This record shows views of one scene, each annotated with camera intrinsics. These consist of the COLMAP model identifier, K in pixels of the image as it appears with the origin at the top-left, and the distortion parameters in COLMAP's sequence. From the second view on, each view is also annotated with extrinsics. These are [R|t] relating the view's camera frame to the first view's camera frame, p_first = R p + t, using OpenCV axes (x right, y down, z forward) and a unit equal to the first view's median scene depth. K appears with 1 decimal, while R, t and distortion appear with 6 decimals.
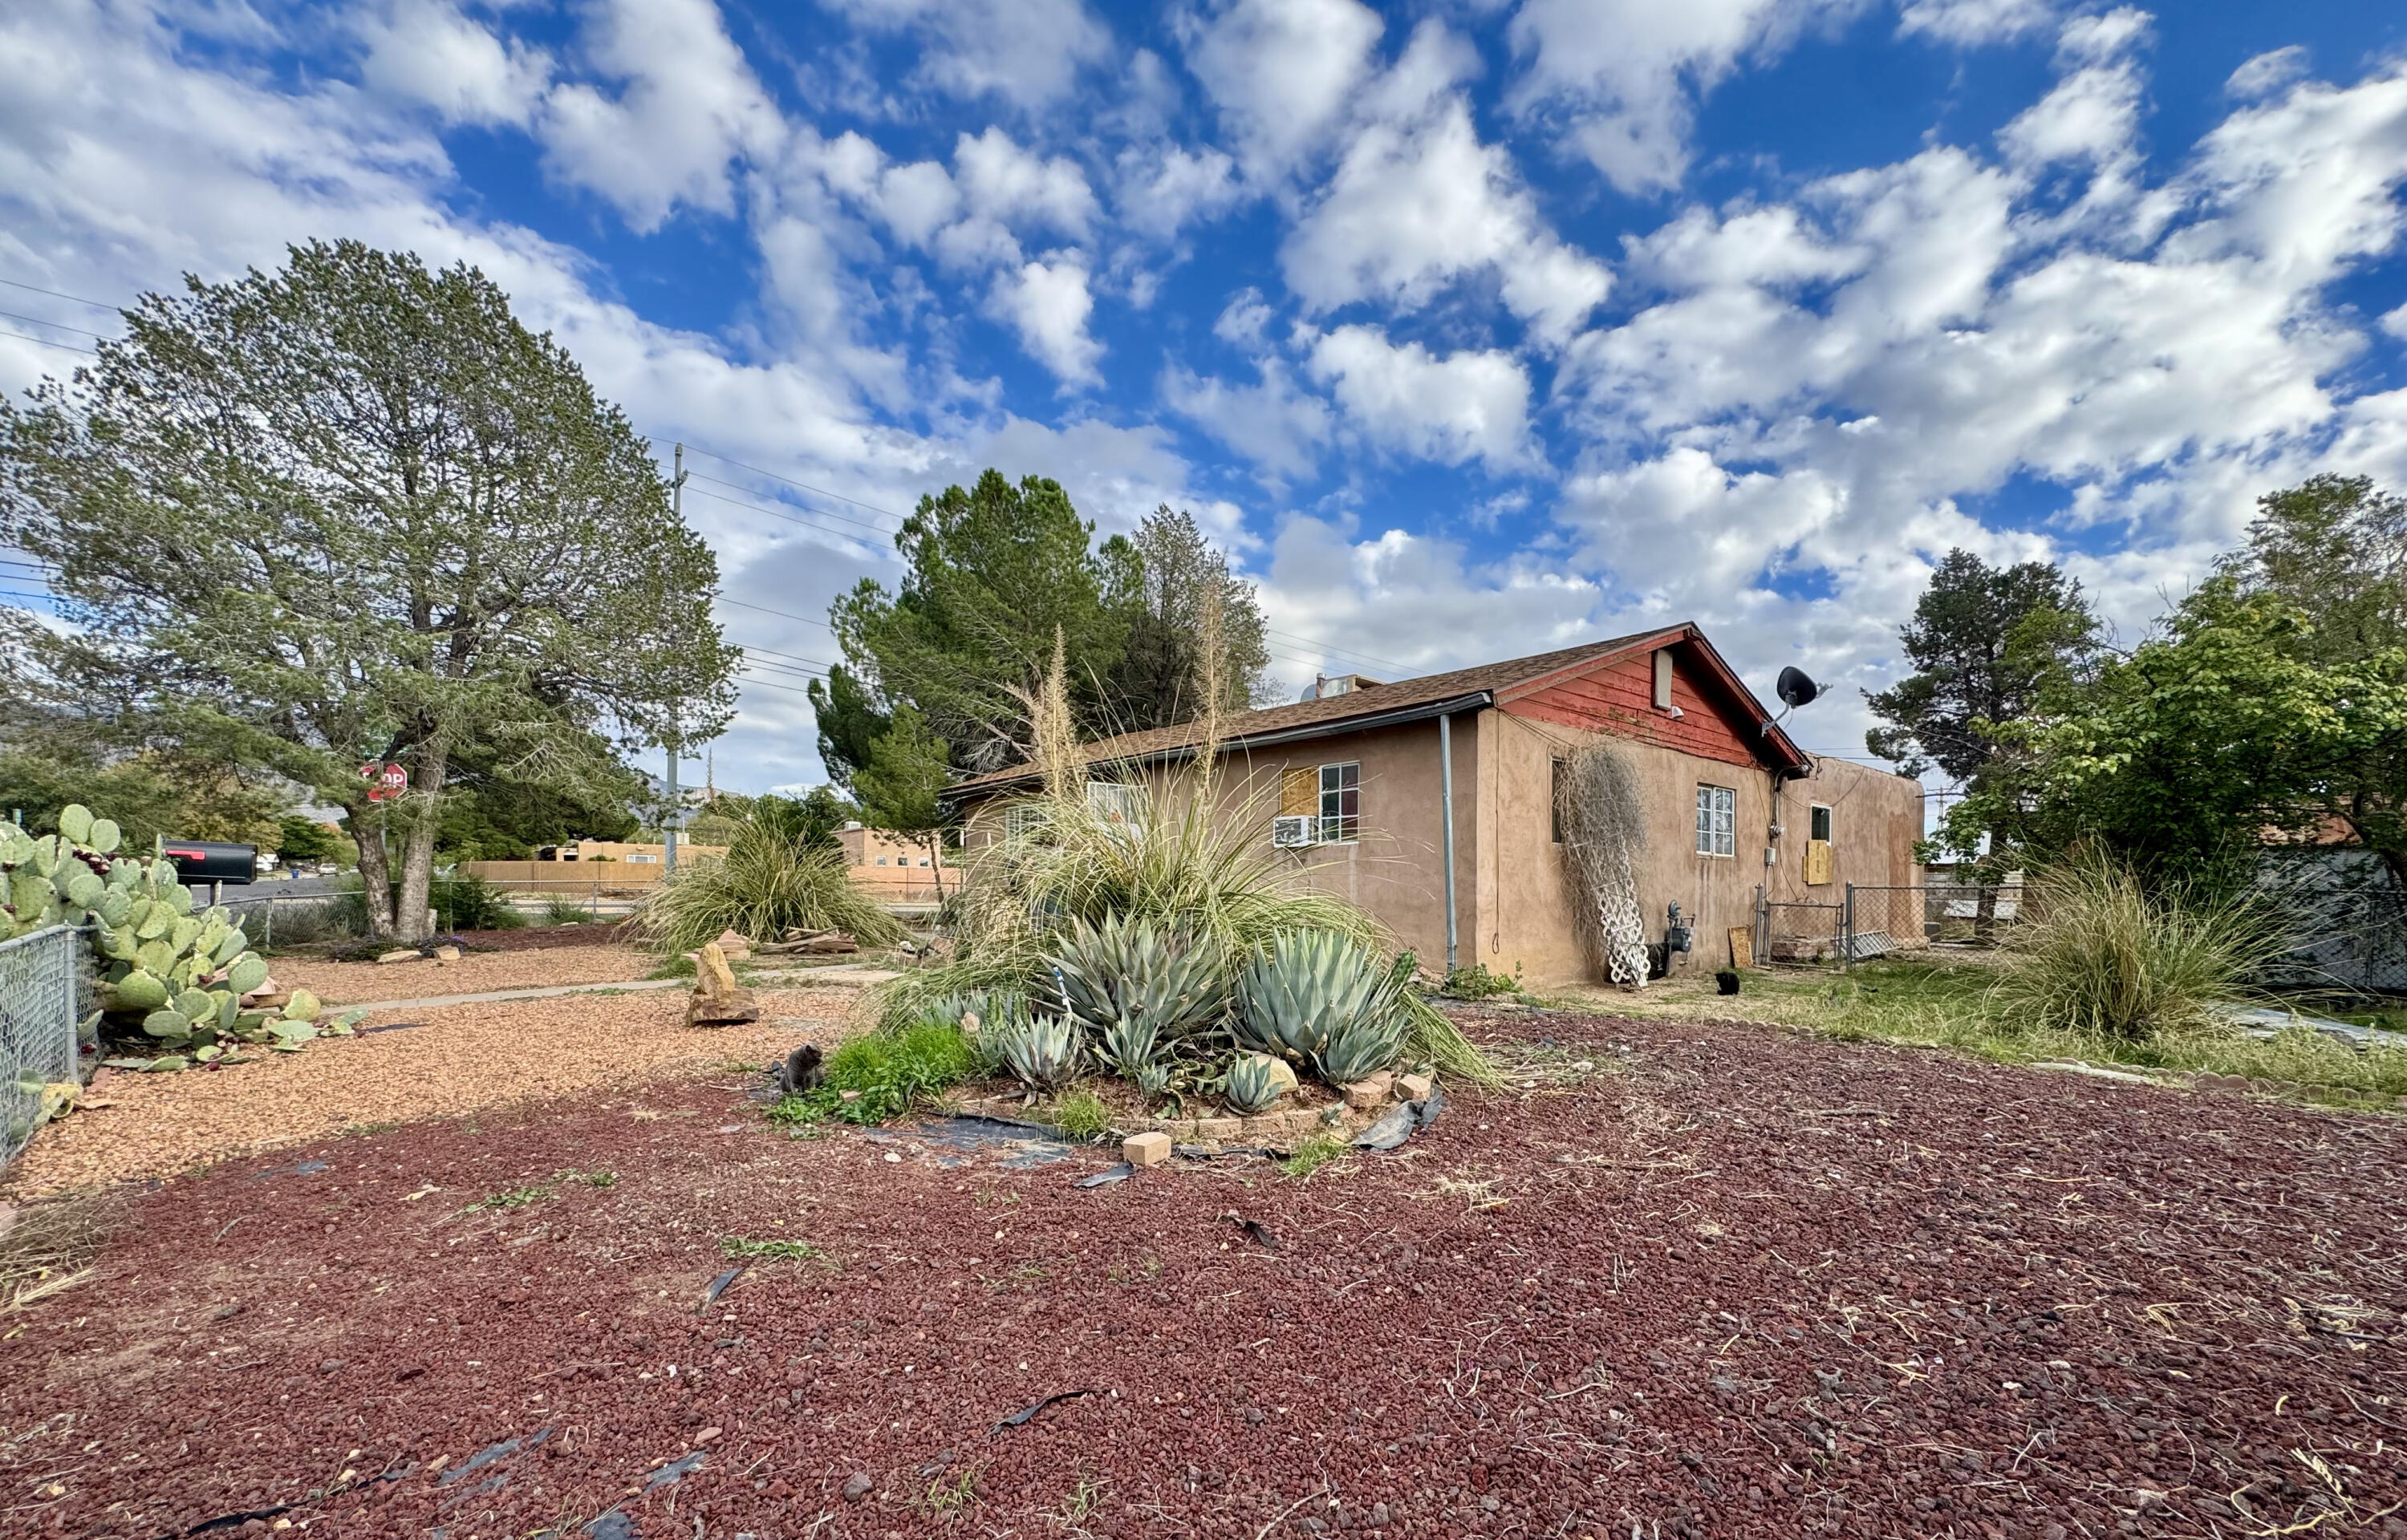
lens RADIAL K [[1008.9, 0, 1196.3], [0, 1008.9, 903.5], [0, 0, 1]] dist [-0.006186, 0.000111]
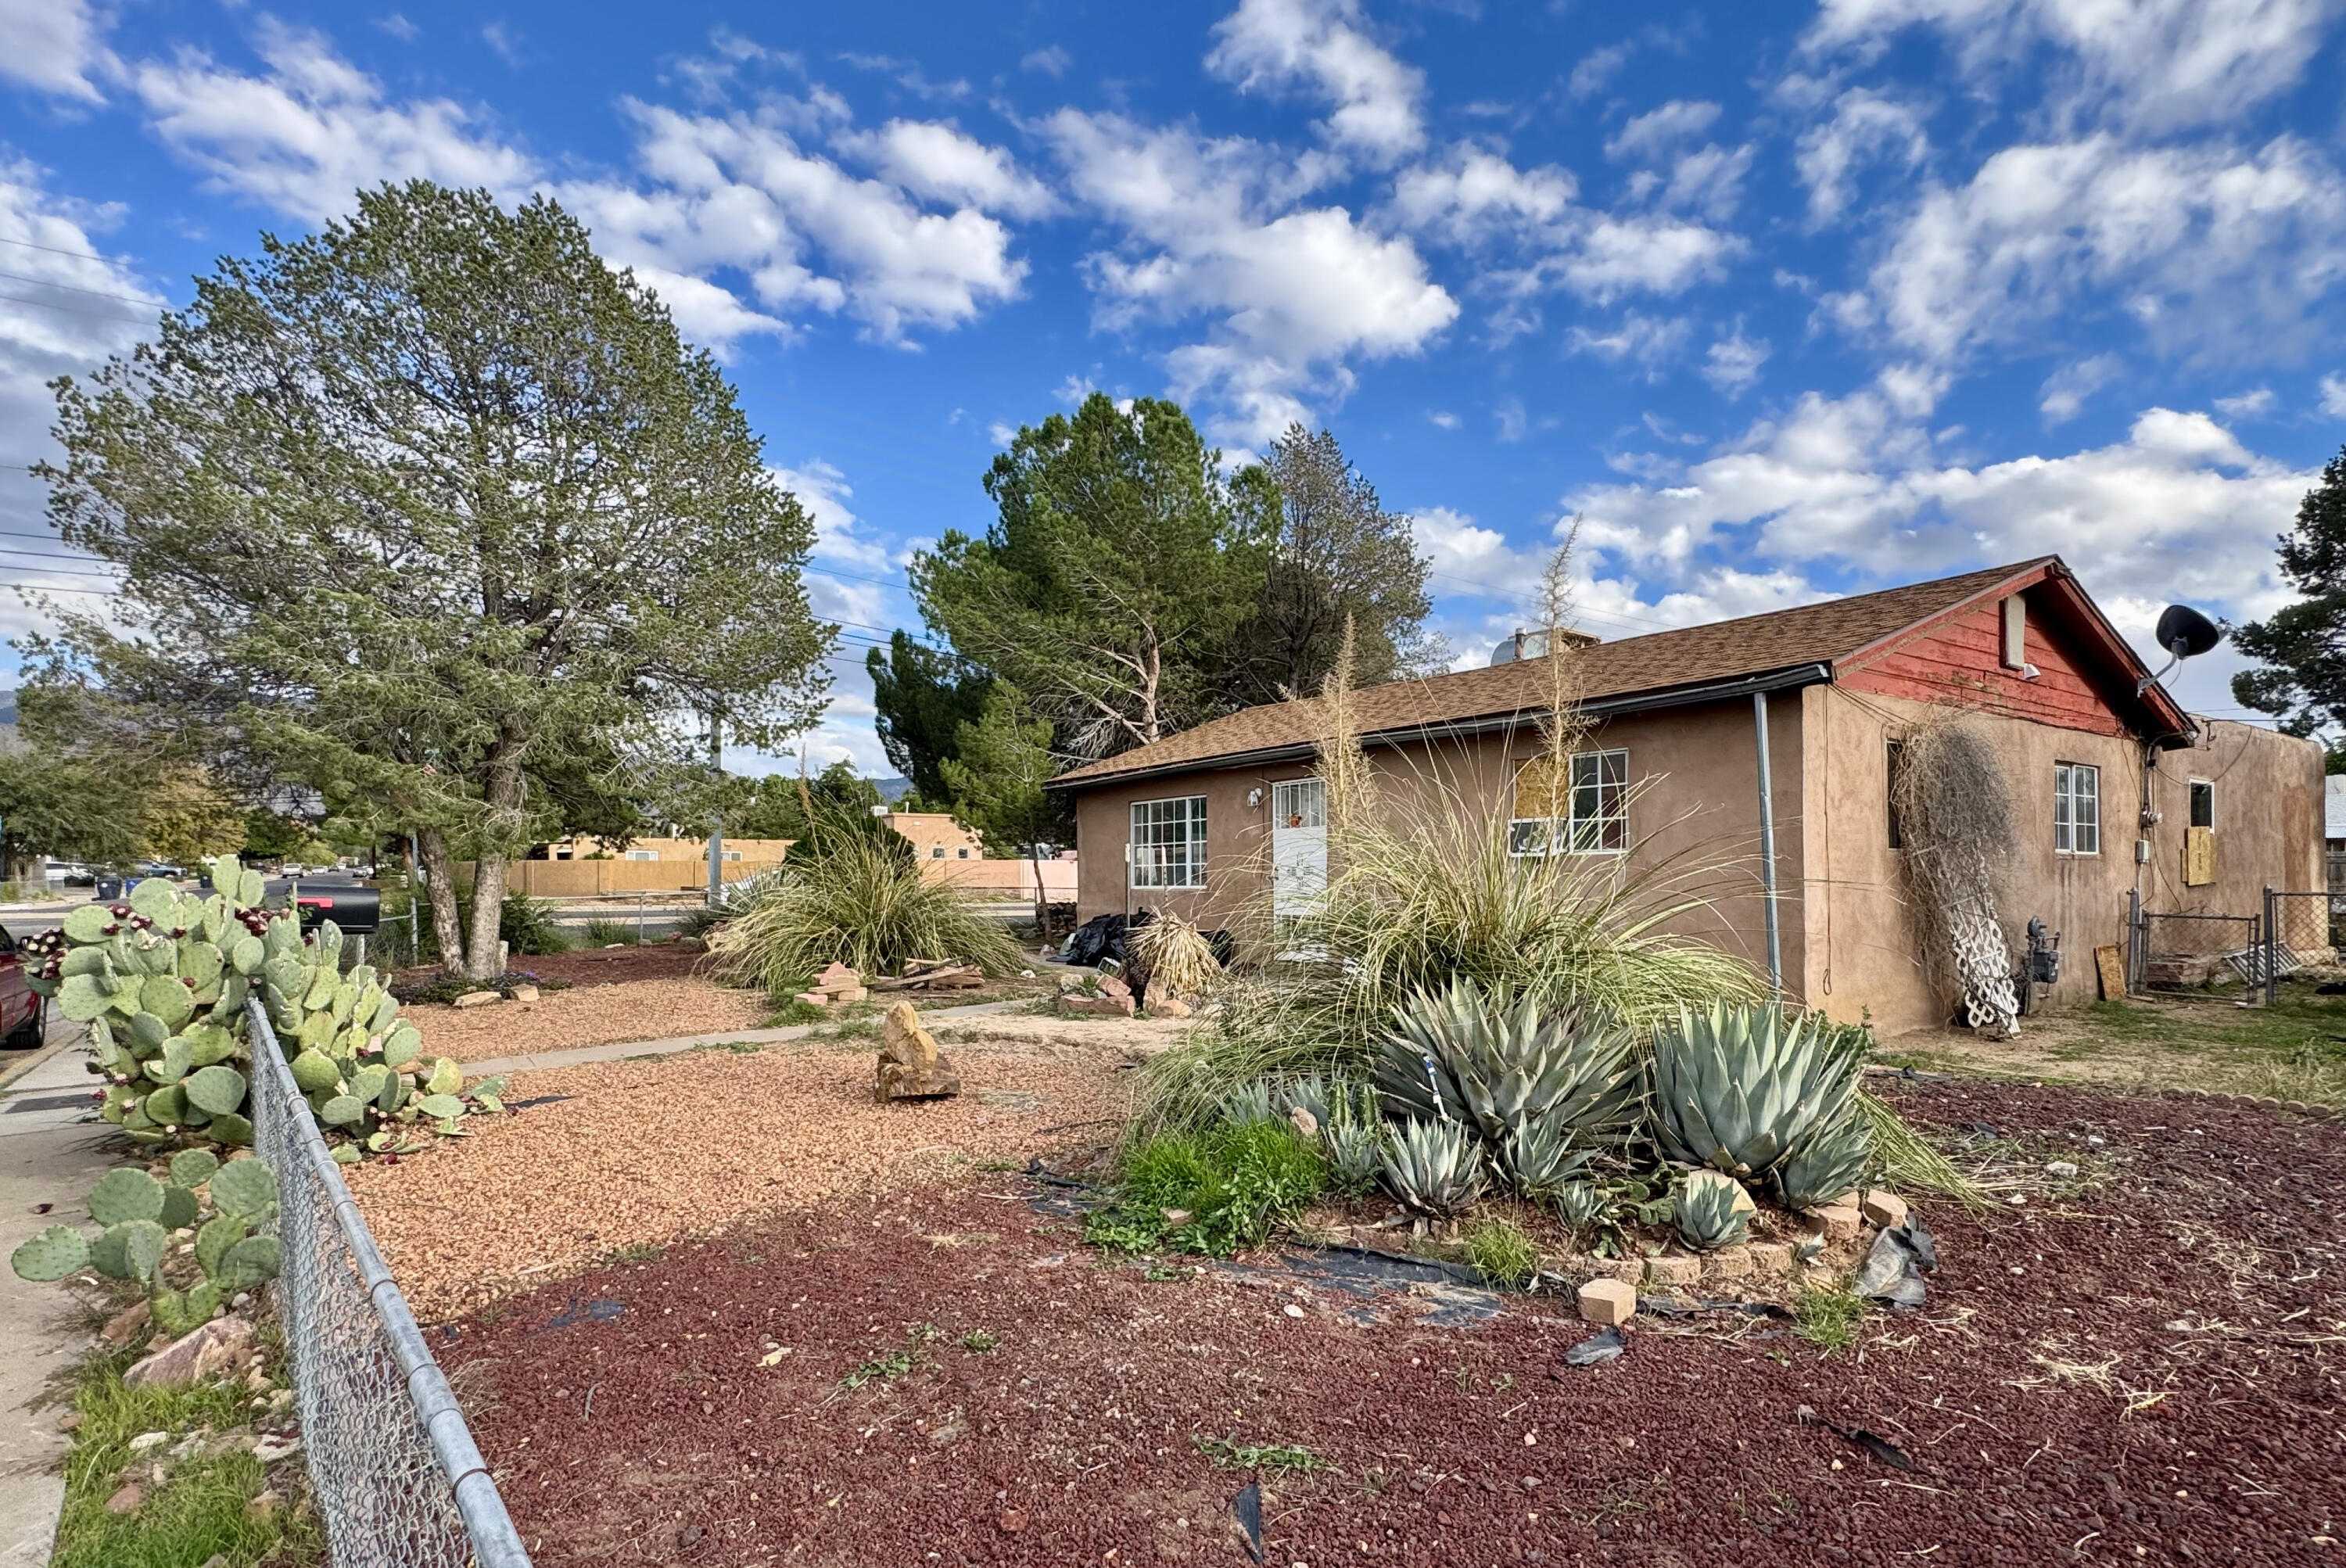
lens RADIAL K [[1226.7, 0, 1127.5], [0, 1226.7, 877.5], [0, 0, 1]] dist [-0.001599, -0.003753]
pose [[0.995139, -0.013590, -0.097535, -0.135240], [0.012721, 0.999874, -0.009535, -0.035491], [0.097652, 0.008248, 0.995186, 0.002364]]
